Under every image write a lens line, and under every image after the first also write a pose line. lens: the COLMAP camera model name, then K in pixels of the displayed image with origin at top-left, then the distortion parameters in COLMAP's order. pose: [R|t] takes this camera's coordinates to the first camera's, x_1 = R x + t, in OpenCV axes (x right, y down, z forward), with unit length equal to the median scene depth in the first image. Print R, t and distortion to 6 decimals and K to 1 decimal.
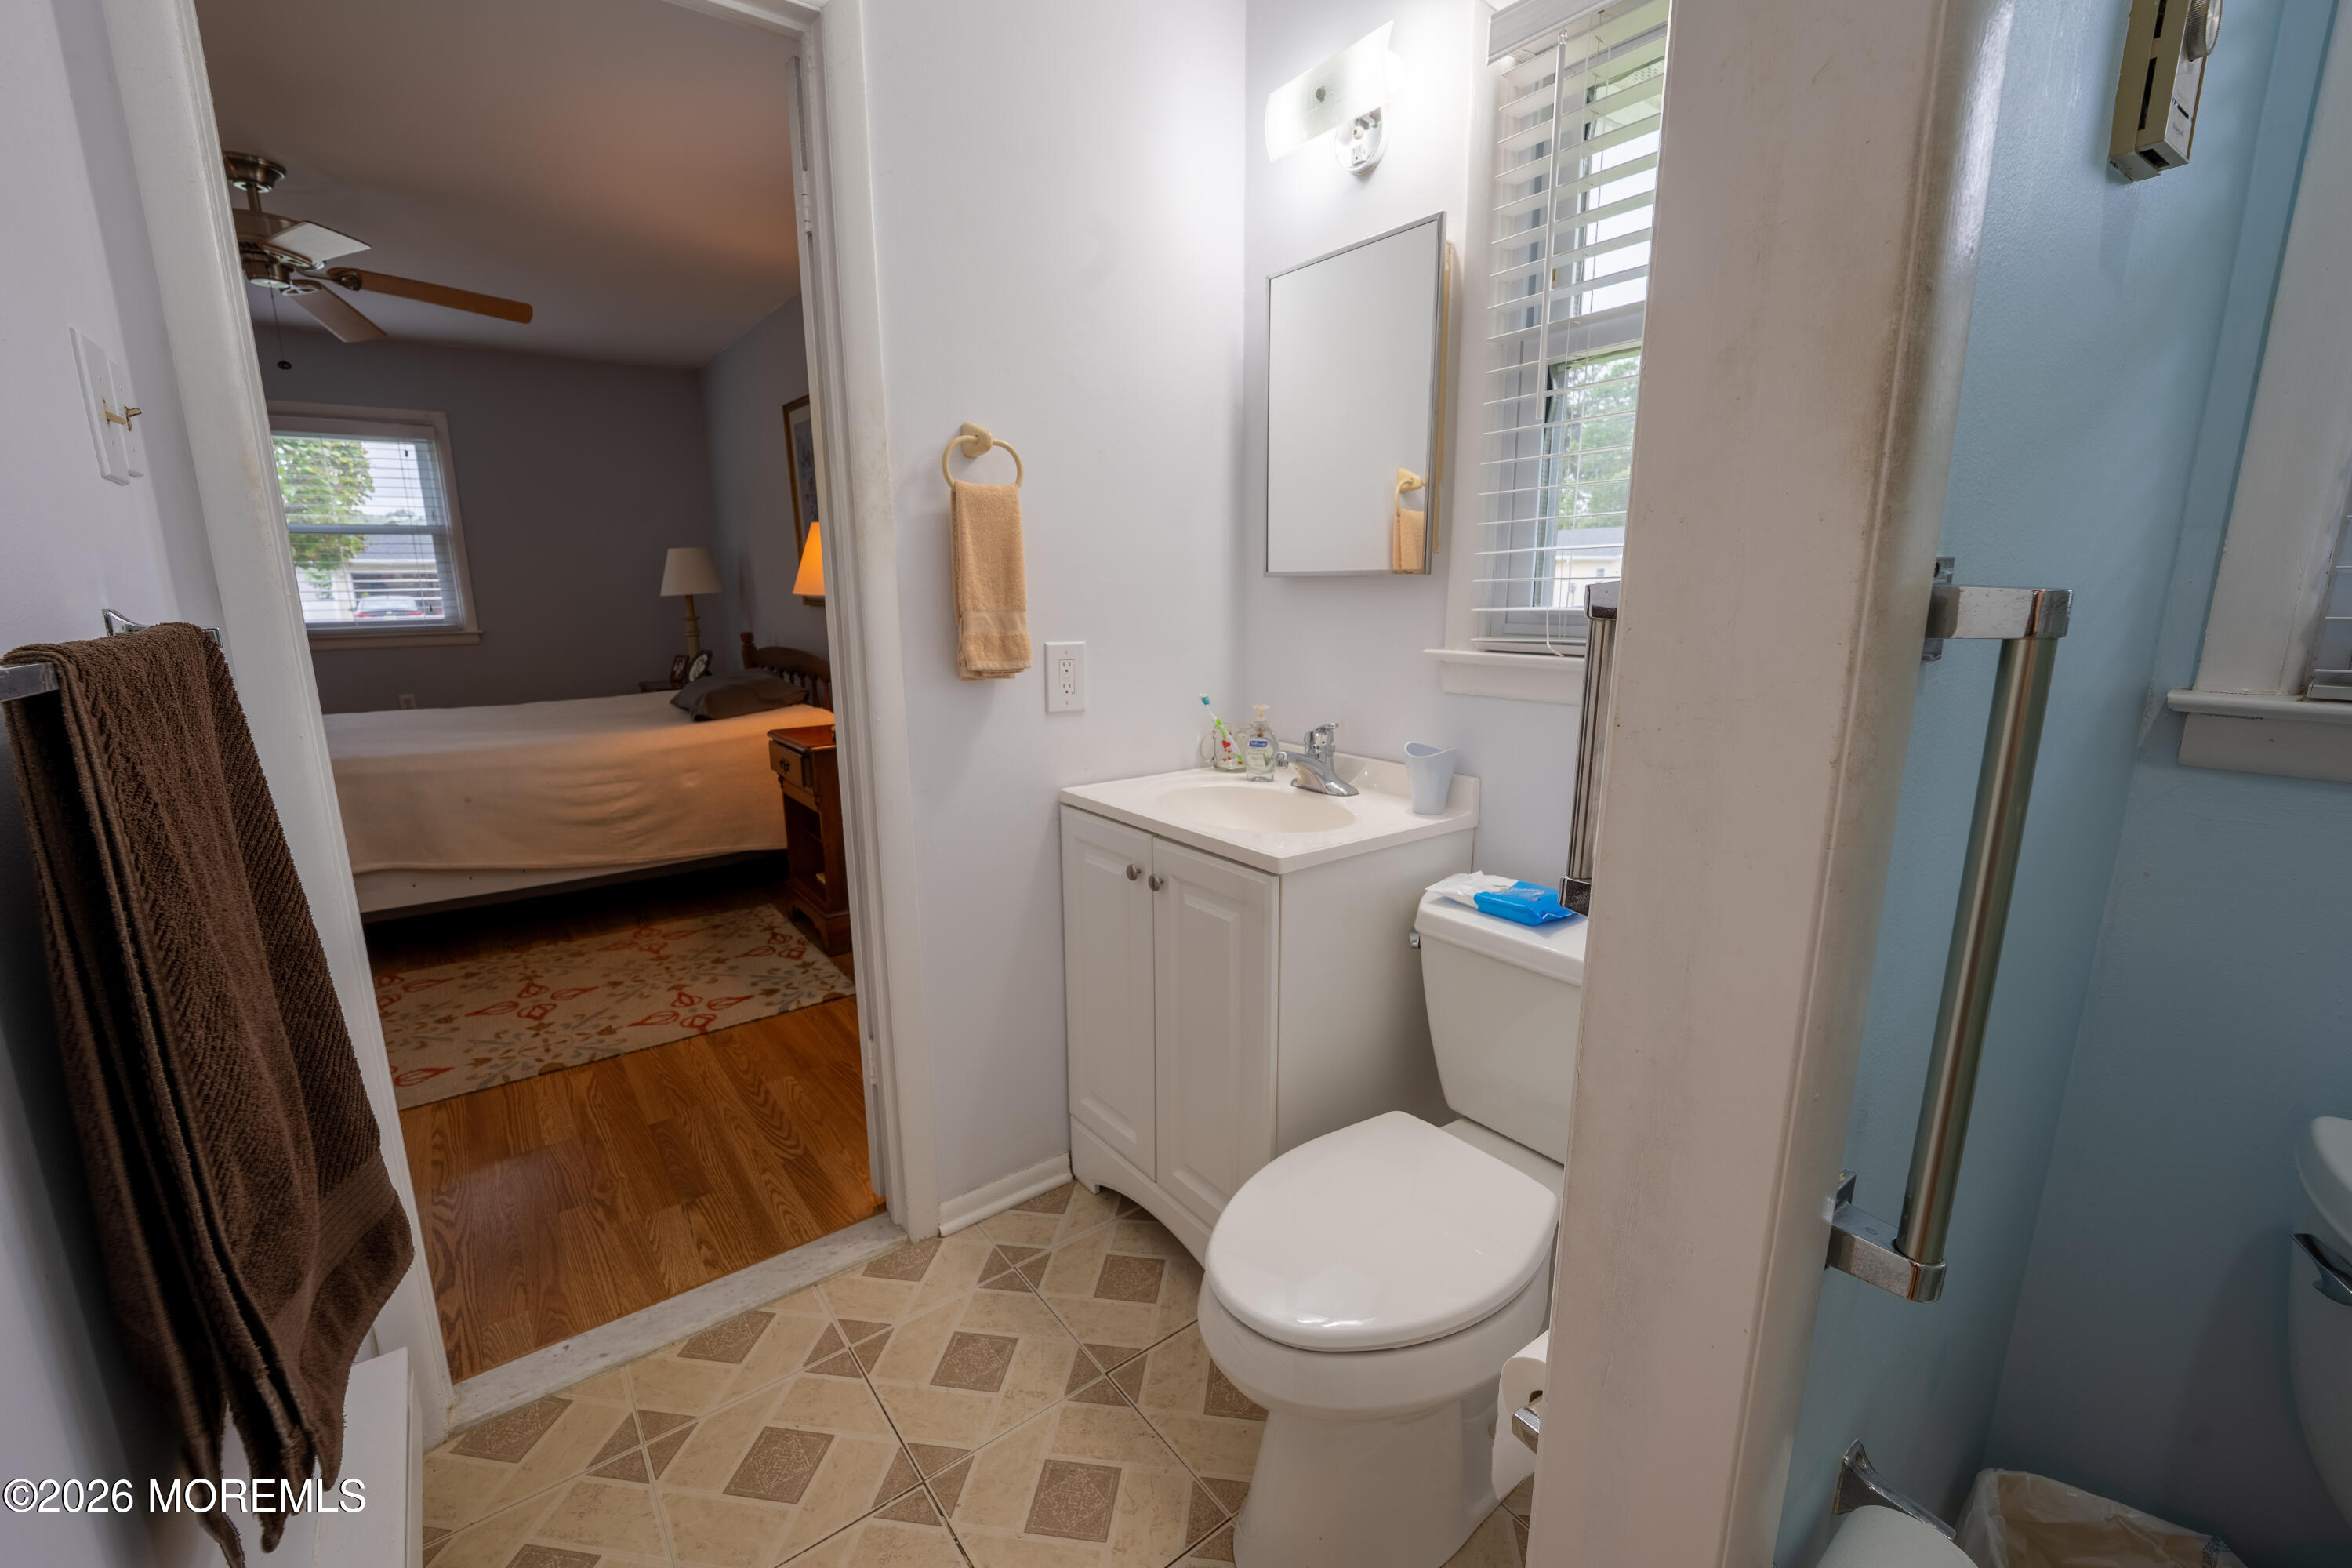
lens RADIAL K [[954.0, 0, 1169.0], [0, 954.0, 791.6], [0, 0, 1]] dist [-0.008459, -0.002382]
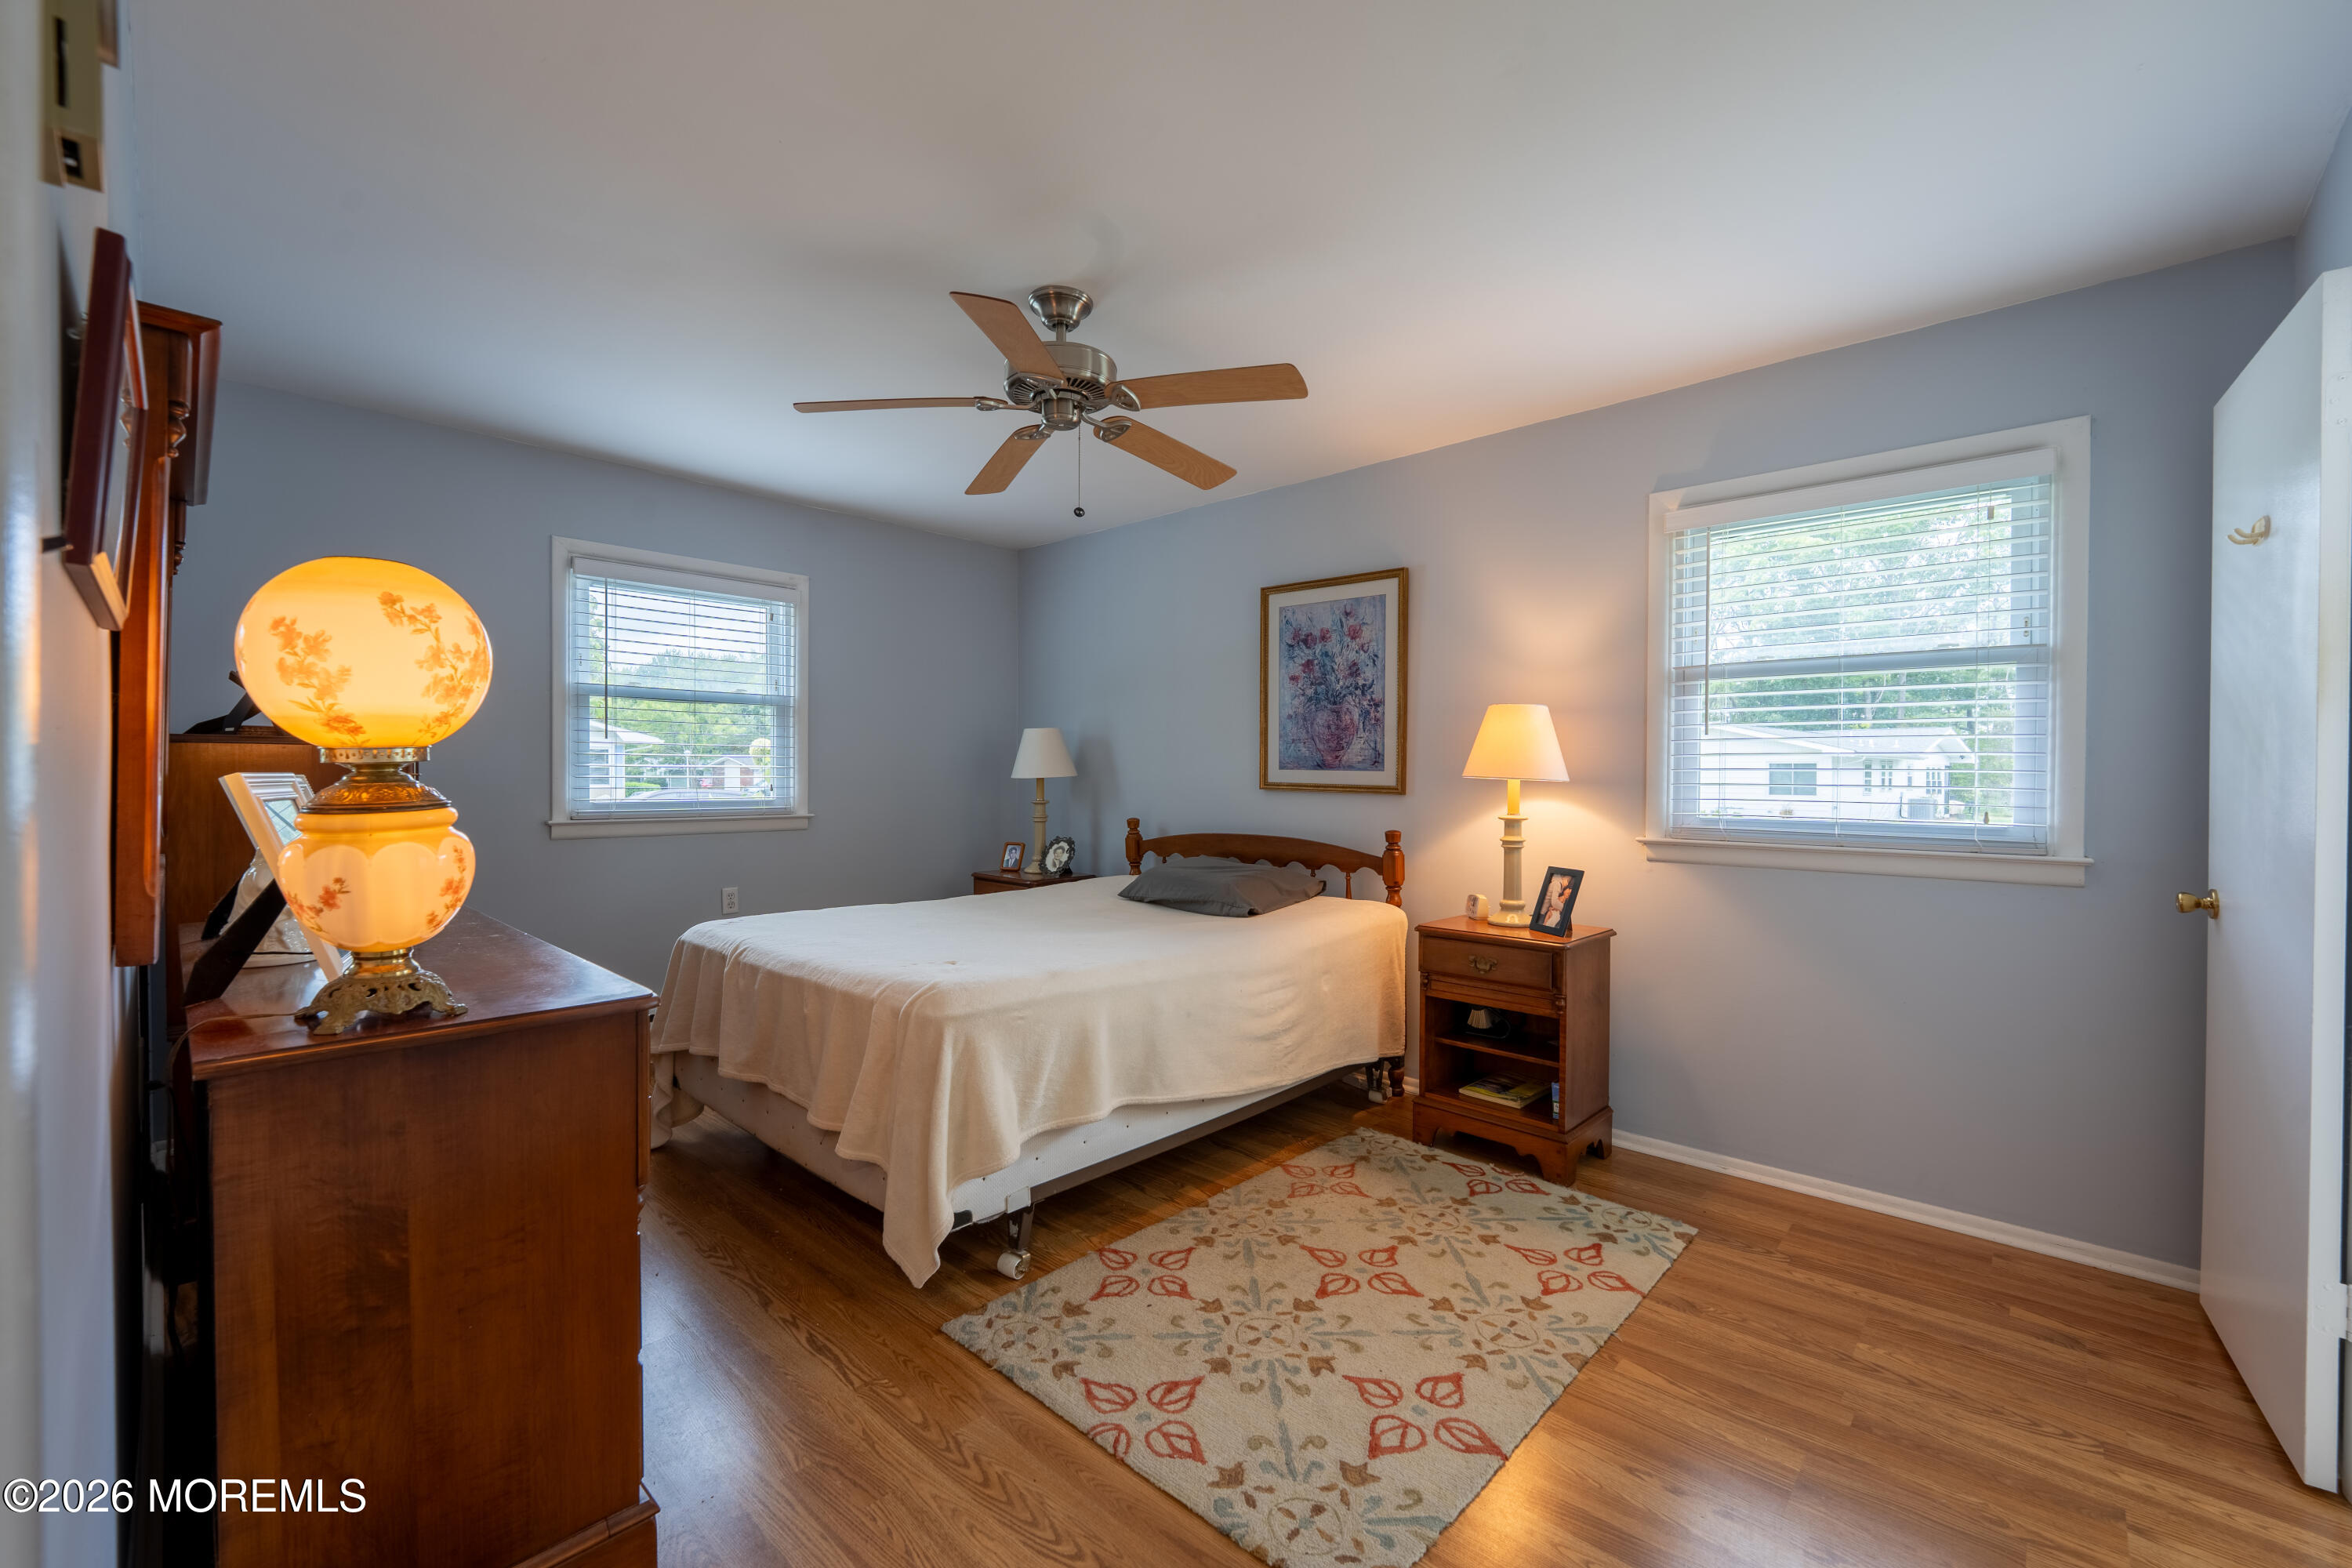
lens RADIAL K [[954.0, 0, 1175.0], [0, 954.0, 780.2], [0, 0, 1]] dist [-0.008459, -0.002382]
pose [[0.987011, 0.011641, 0.160229, -0.886652], [0.021849, 0.978377, -0.205671, -0.020234], [-0.159159, 0.206500, 0.965415, 0.154767]]
